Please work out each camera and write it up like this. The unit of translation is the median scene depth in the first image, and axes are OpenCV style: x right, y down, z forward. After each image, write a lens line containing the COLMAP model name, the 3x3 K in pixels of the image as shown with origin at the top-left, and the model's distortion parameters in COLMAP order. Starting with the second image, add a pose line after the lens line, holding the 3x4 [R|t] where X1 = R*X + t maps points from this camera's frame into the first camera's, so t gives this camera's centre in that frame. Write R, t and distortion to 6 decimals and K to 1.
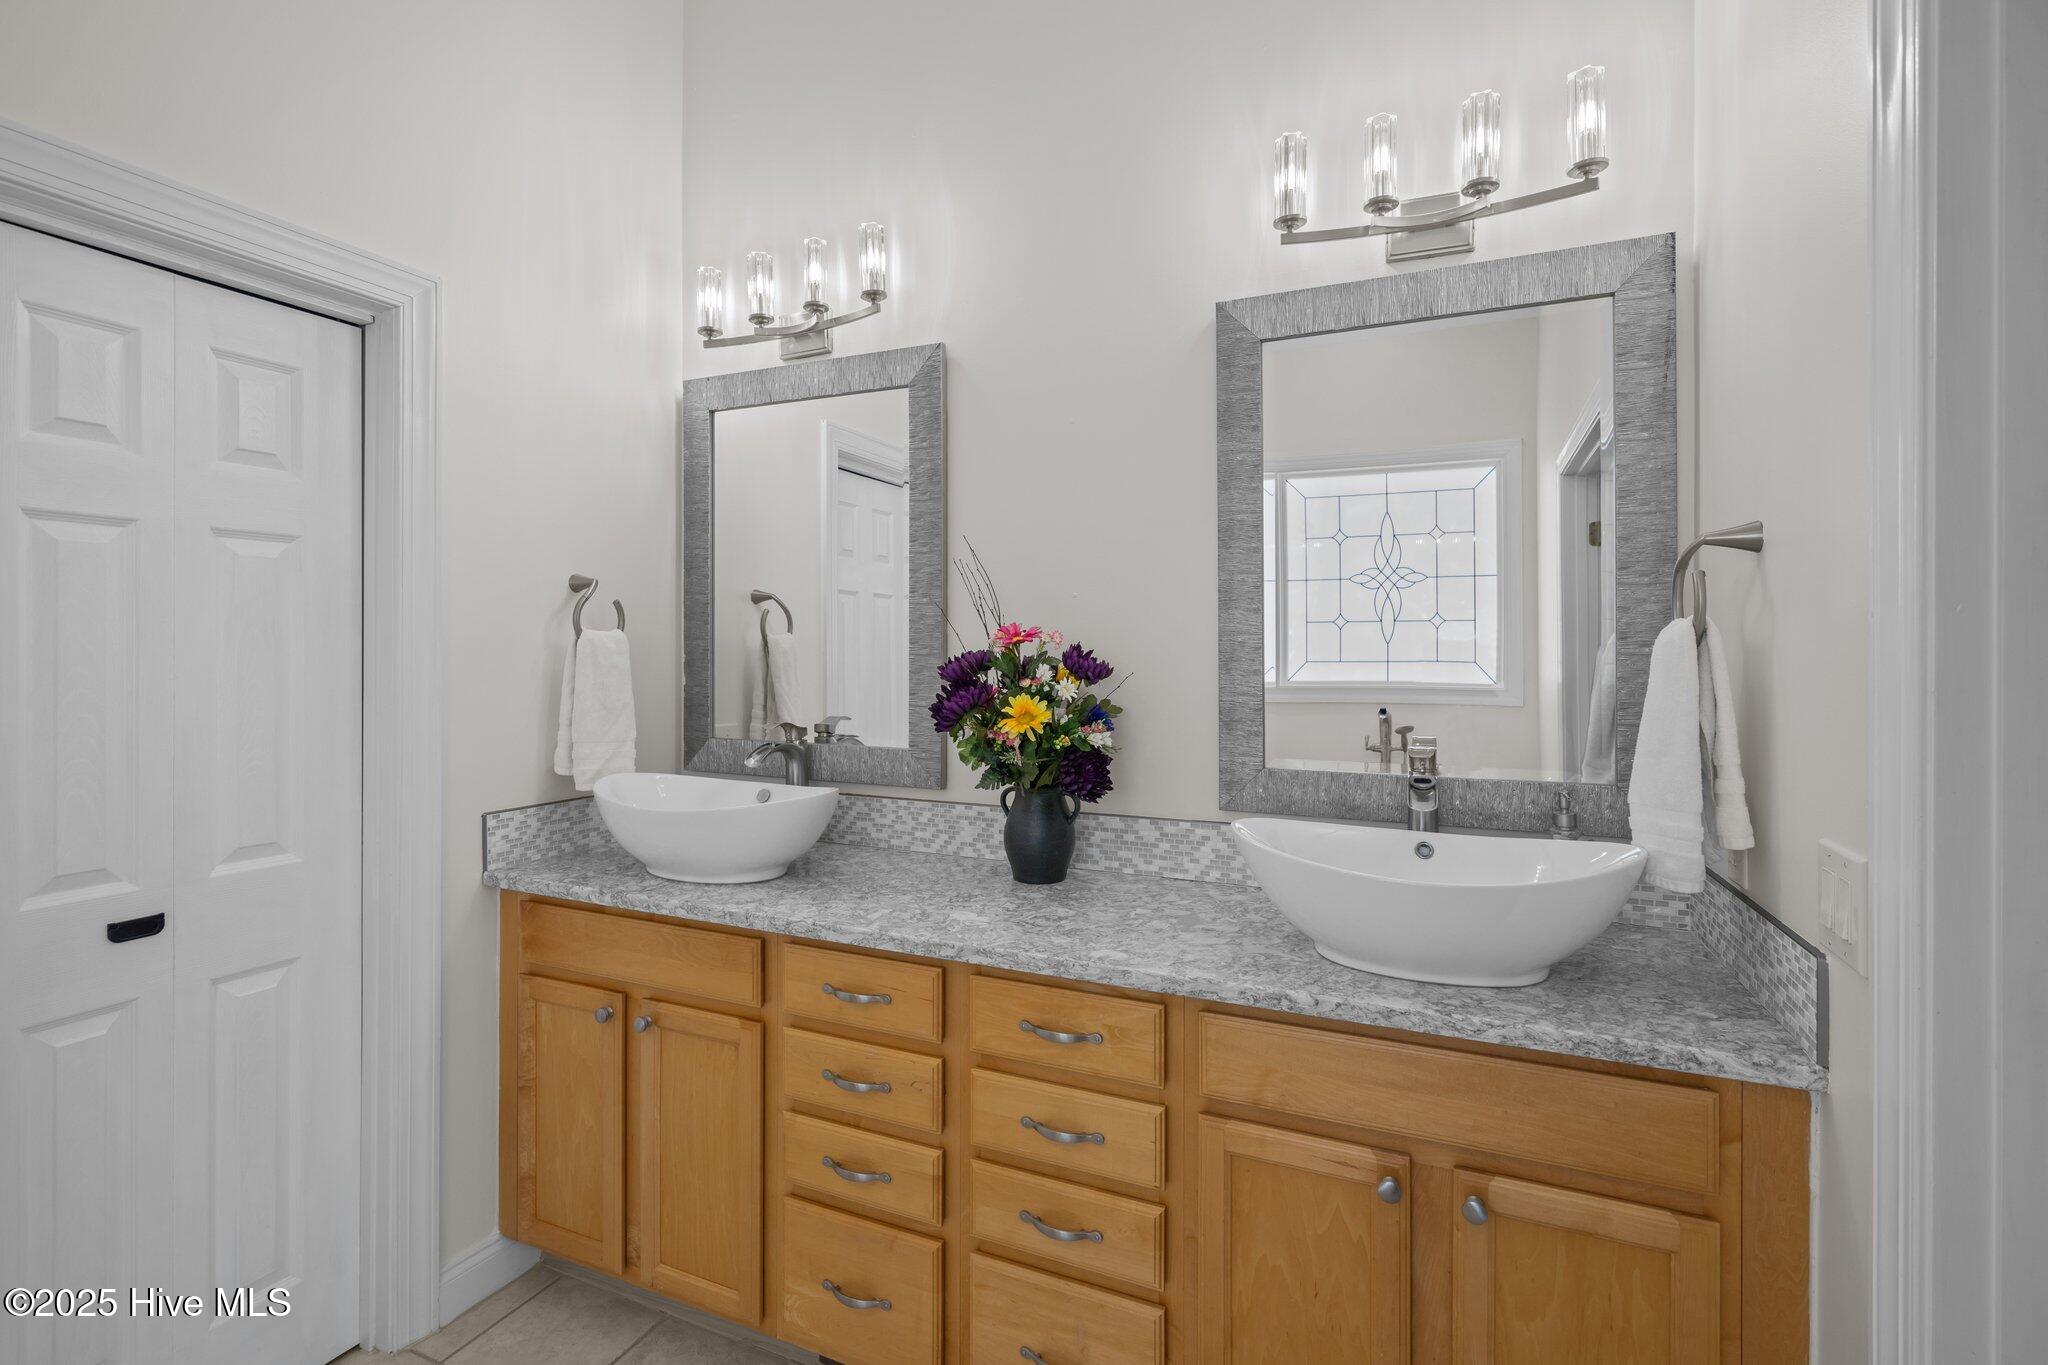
lens RADIAL K [[945.9, 0, 1027.1], [0, 945.9, 663.8], [0, 0, 1]] dist [-0.004752, -0.000226]
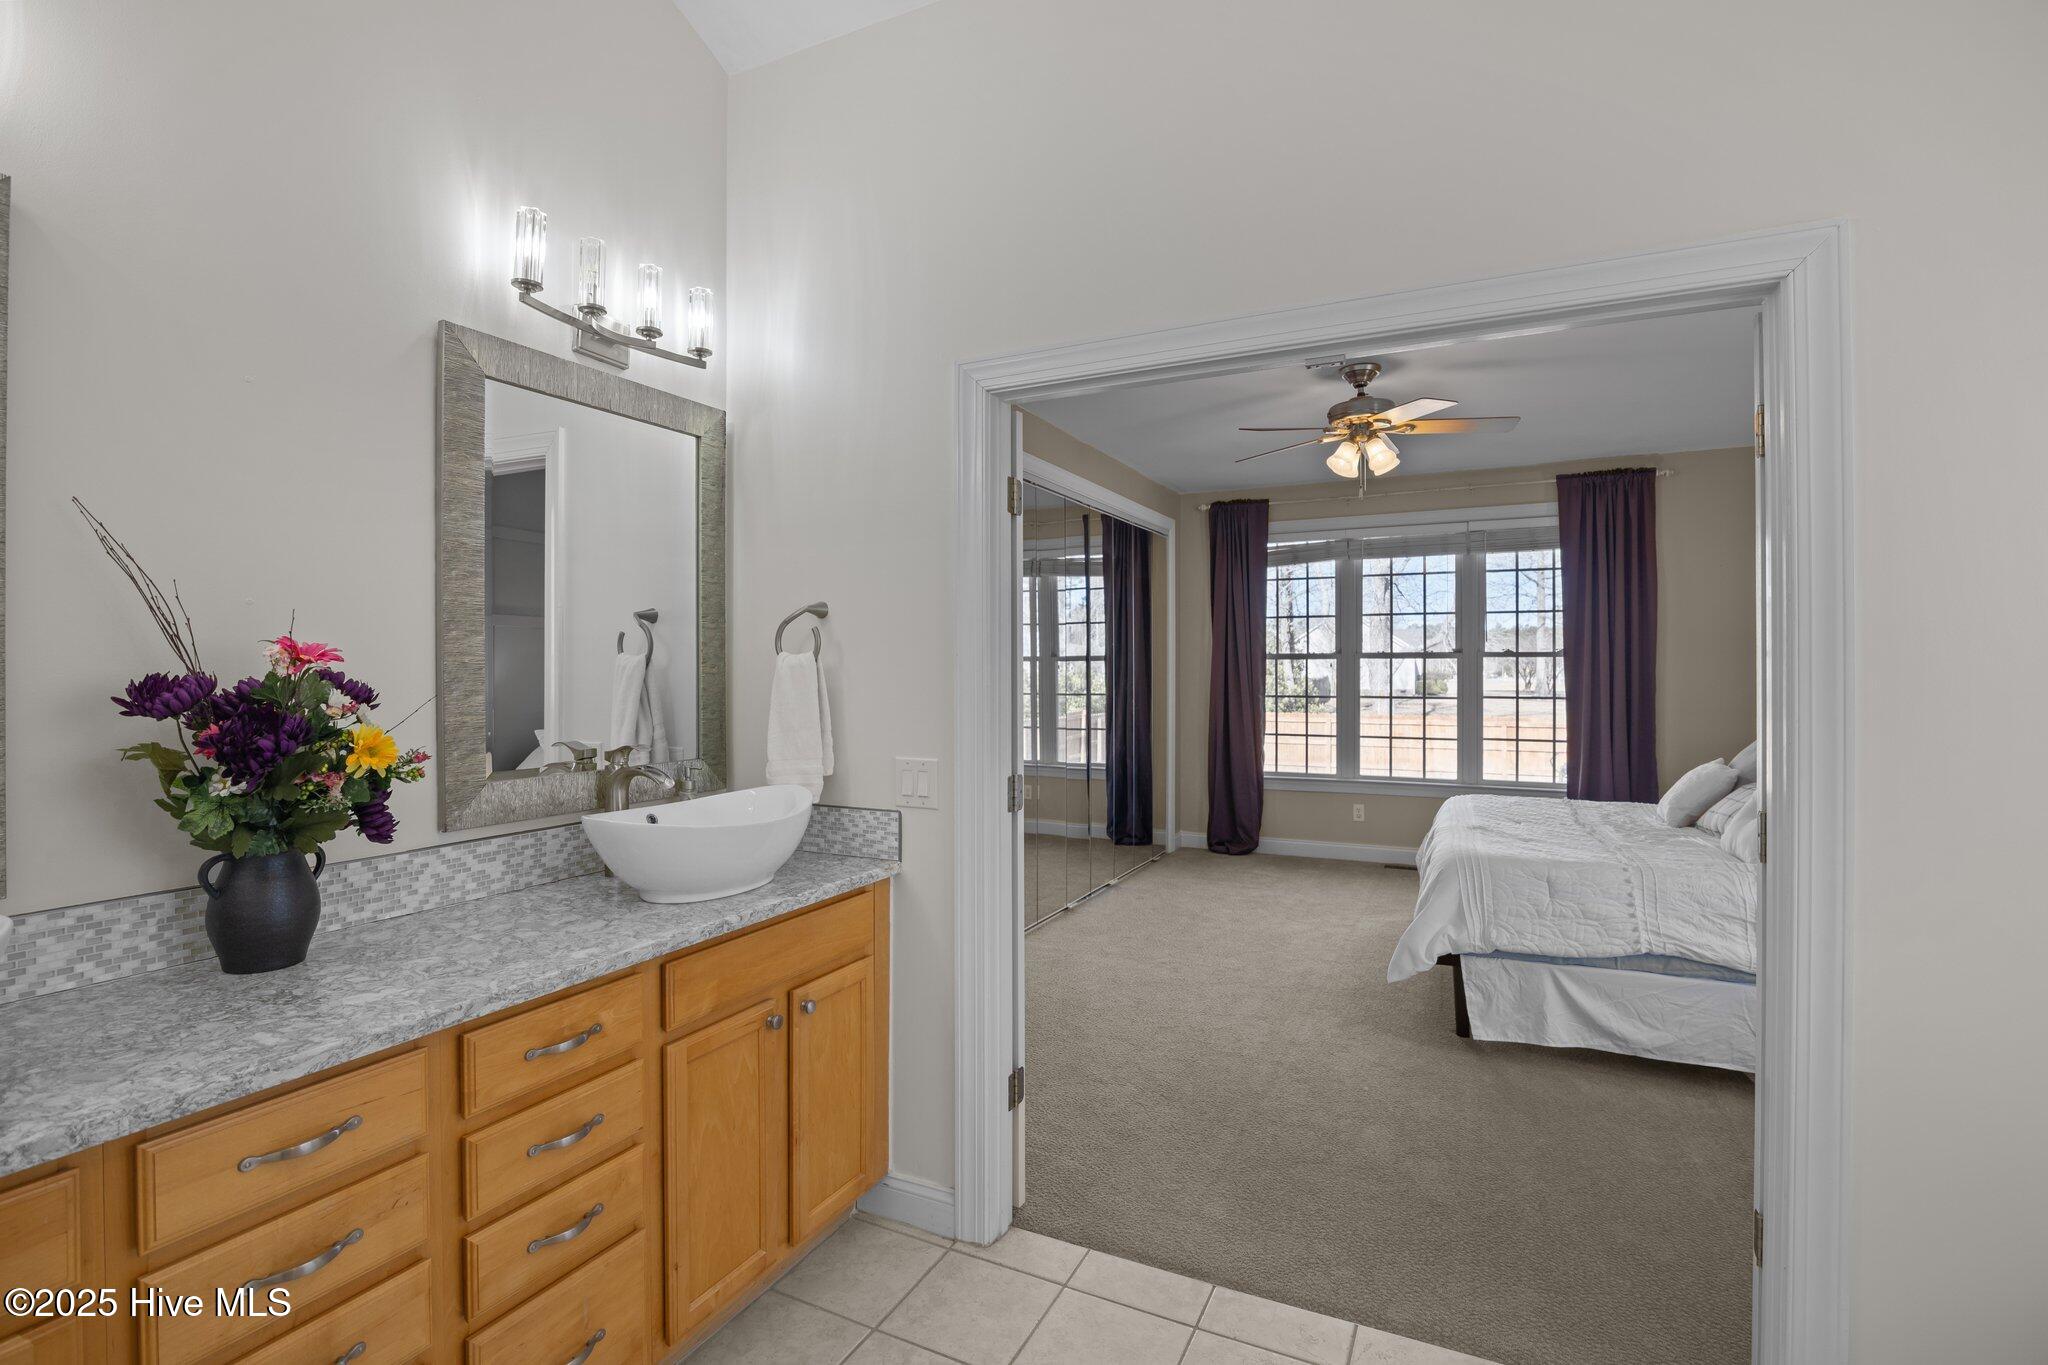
lens RADIAL K [[945.9, 0, 1030.8], [0, 945.9, 676.5], [0, 0, 1]] dist [-0.004752, -0.000226]
pose [[0.037594, -0.008617, 0.999256, -0.888153], [0.012138, 0.999893, 0.008166, -0.010346], [-0.999219, 0.011822, 0.037694, 0.408498]]
